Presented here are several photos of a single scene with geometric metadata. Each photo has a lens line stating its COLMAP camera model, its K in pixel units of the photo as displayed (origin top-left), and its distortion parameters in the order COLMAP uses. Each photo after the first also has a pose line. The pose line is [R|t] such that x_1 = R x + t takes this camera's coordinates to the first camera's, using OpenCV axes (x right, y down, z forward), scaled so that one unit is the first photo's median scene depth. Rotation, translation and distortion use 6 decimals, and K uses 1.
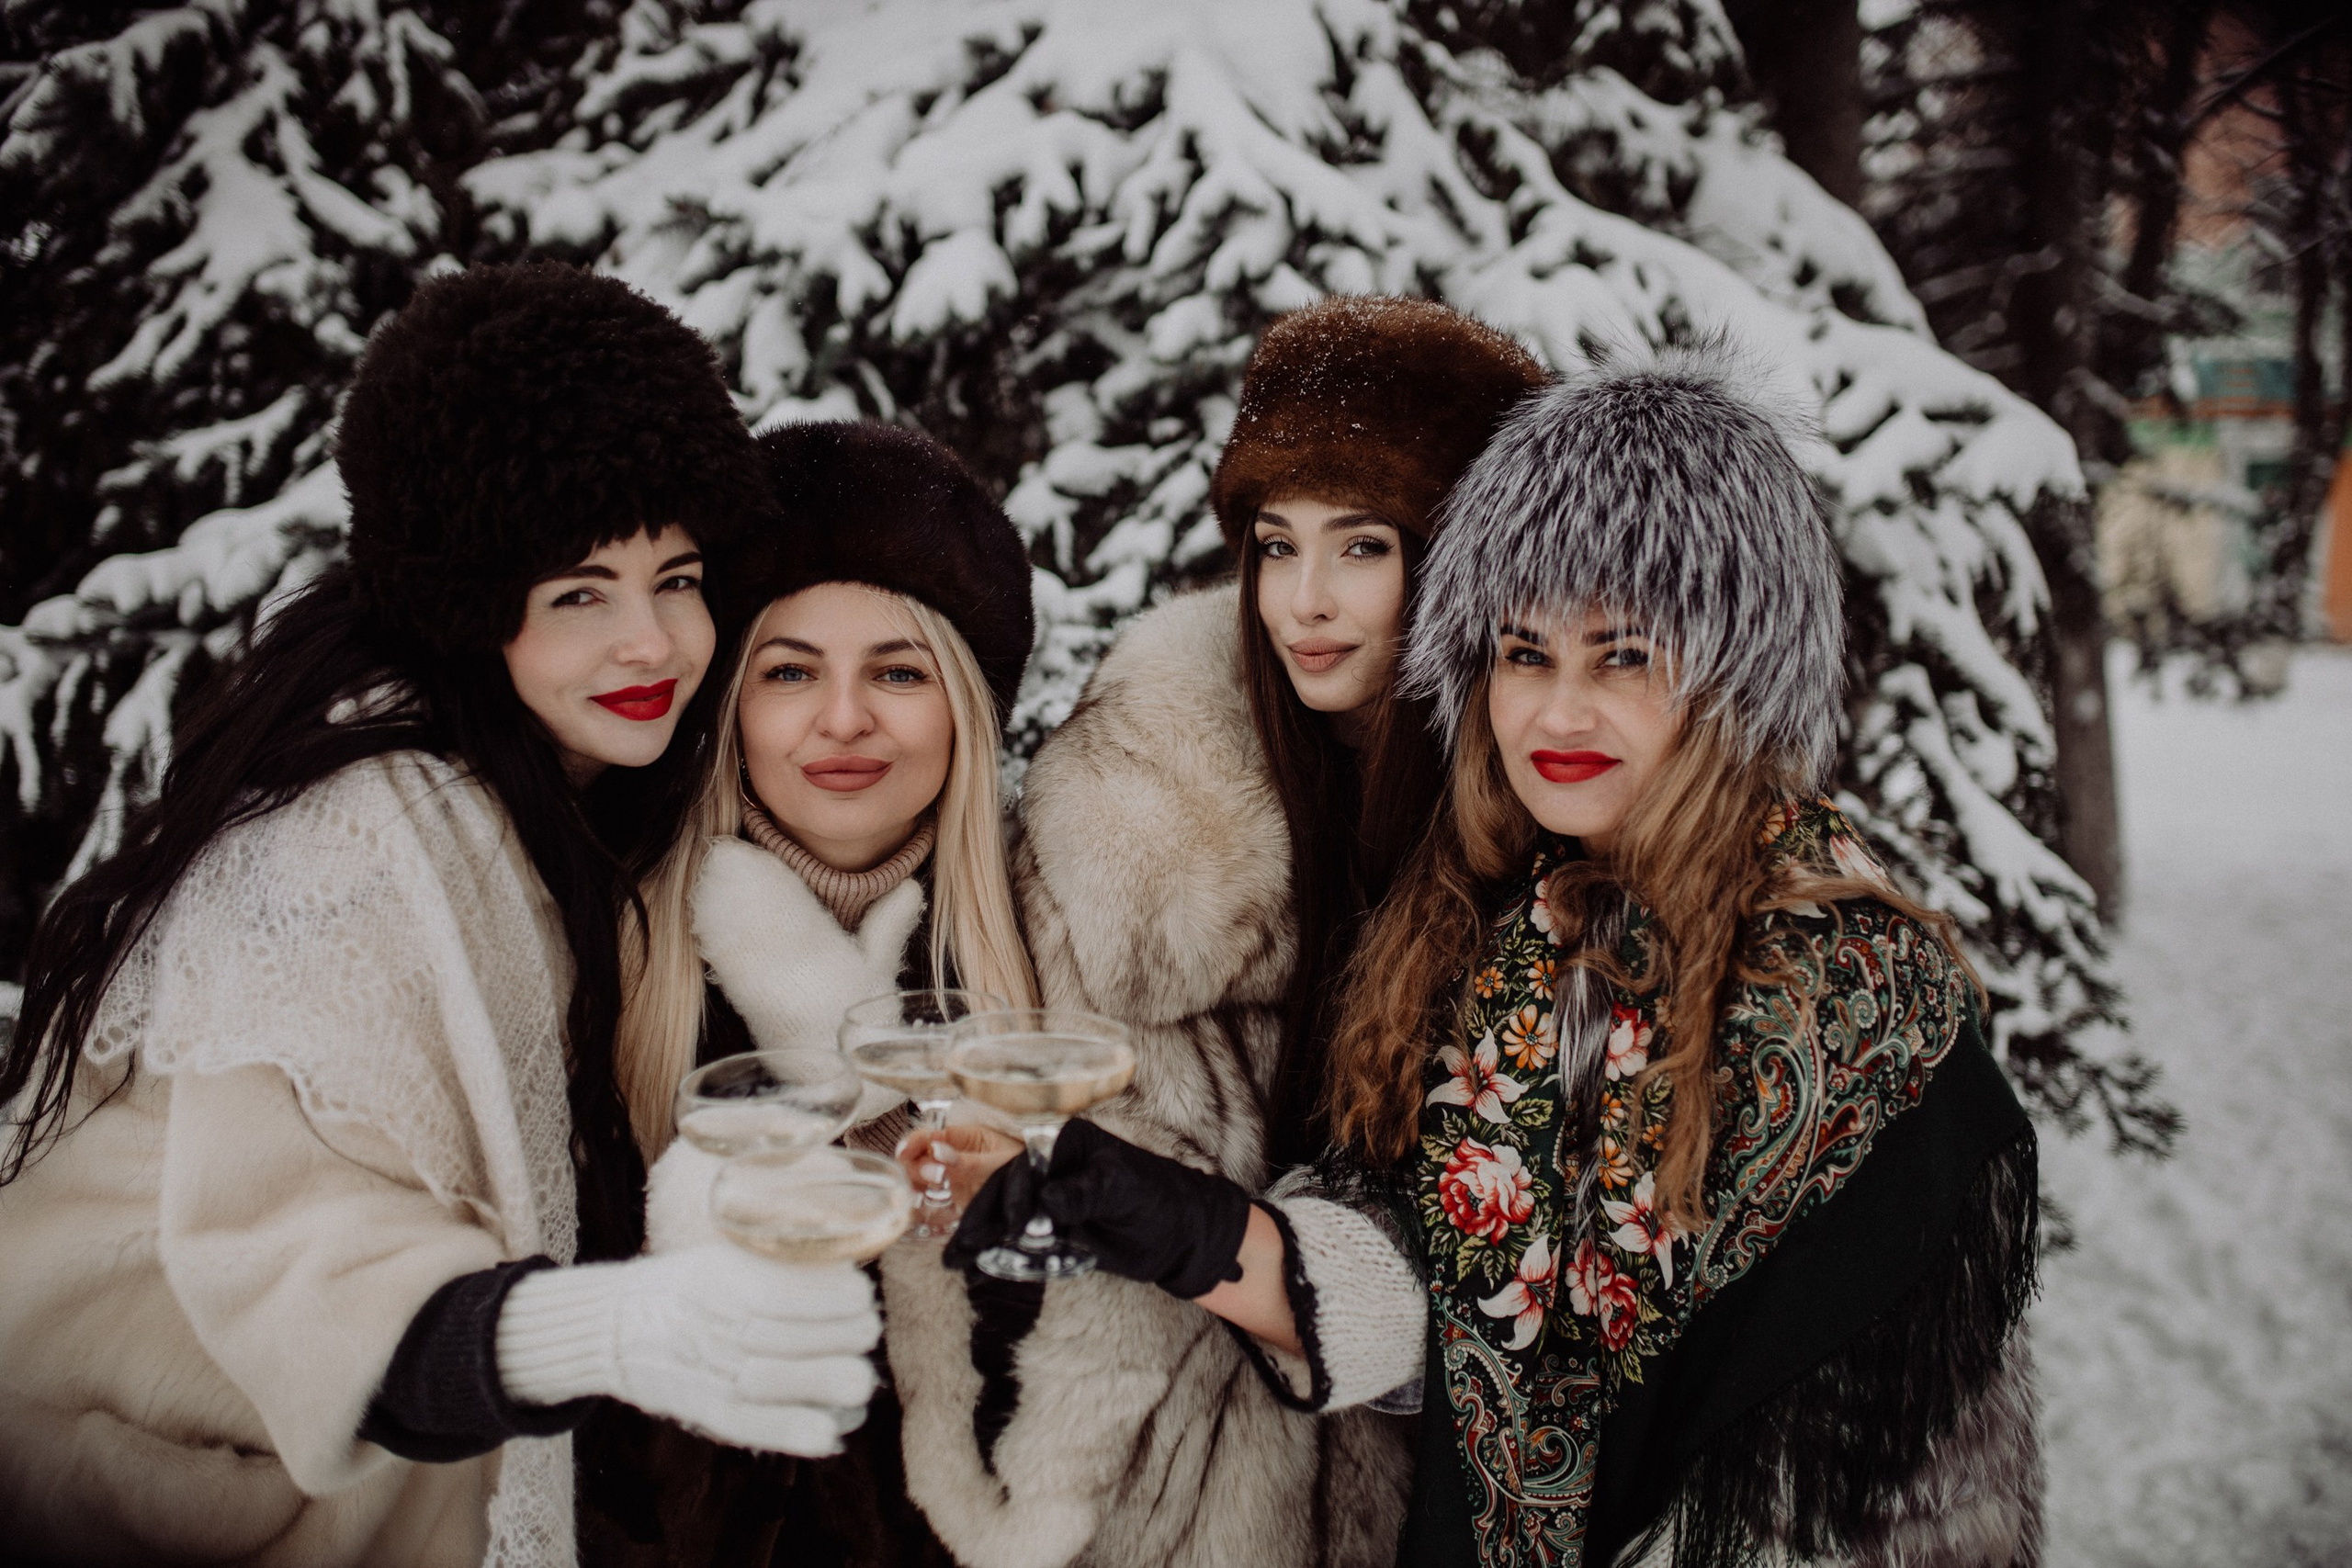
lens RADIAL K [[2382.9, 0, 1190.5], [0, 2382.9, 742.7], [0, 0, 1]] dist [-0.025108, 0.093737]
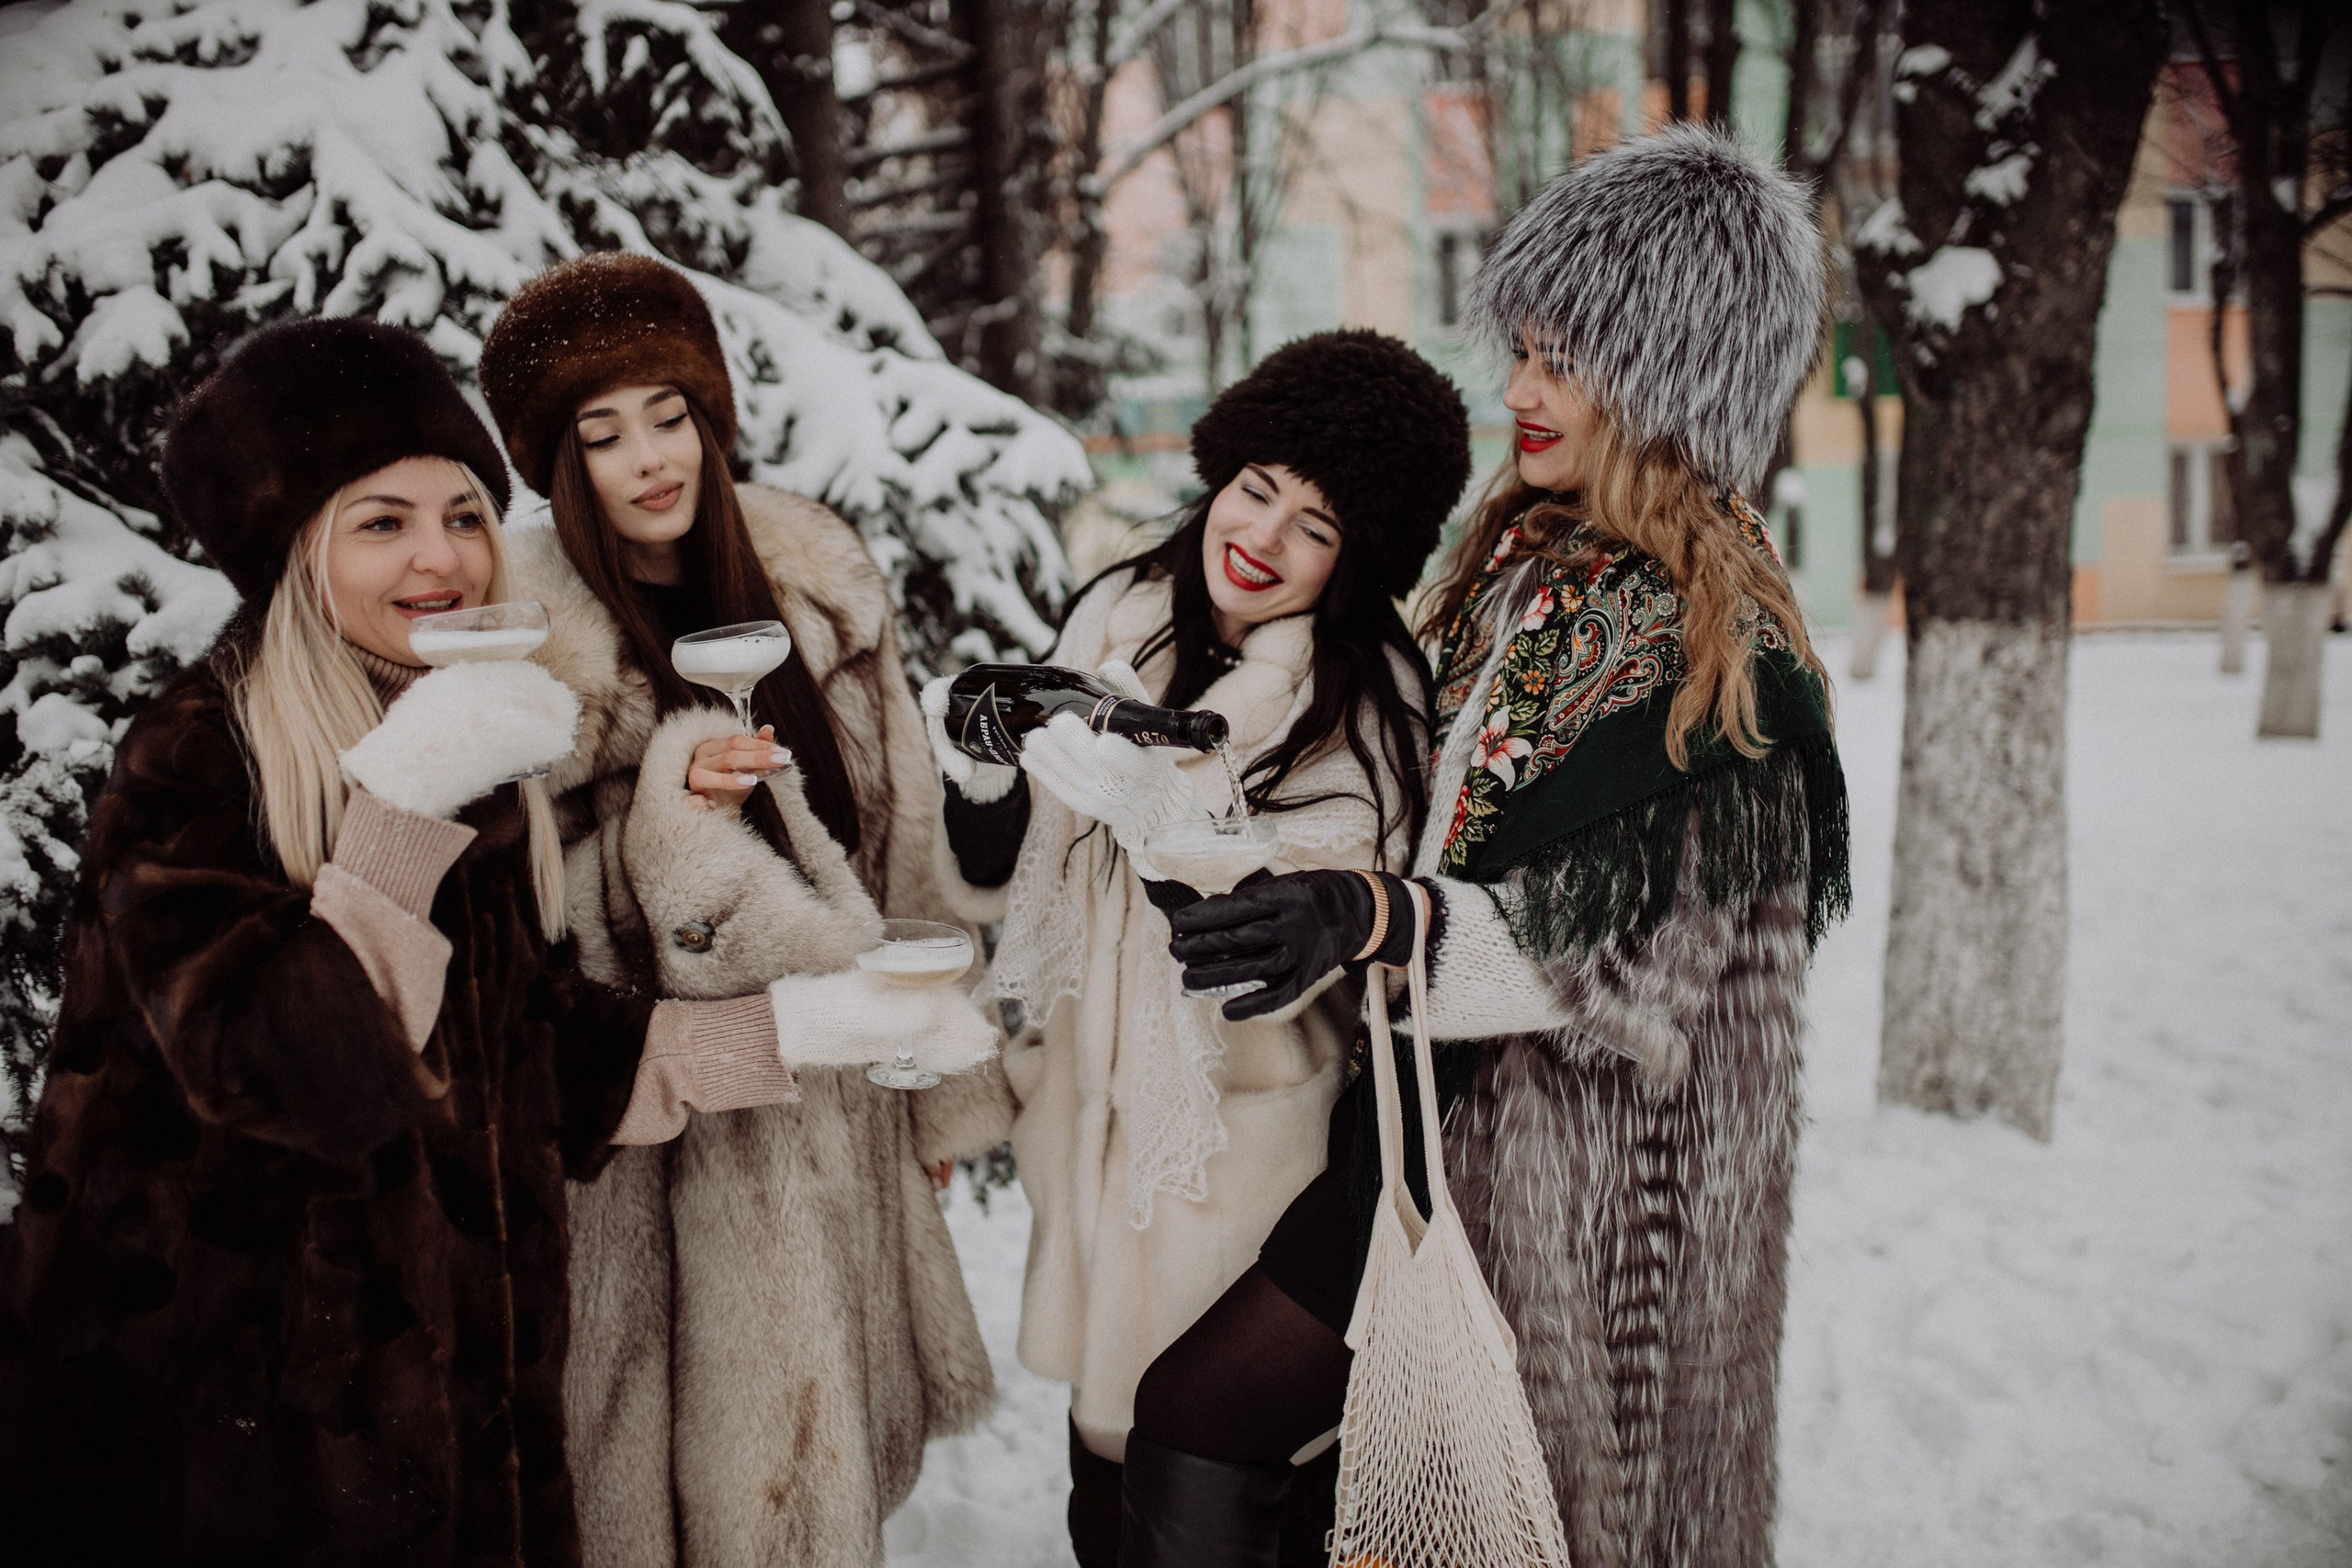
lens RADIAL K [[2382.9, 0, 1190.5], [0, 2382.9, 742.7], [0, 0, 1]] dist [-0.025108, 0.093737]
pose [[0.911071, -0.078472, 0.404712, -0.103347], [0.087187, 0.996187, -0.003117, 0.039682], [-0.402924, 0.038126, 0.914439, -0.188442]]
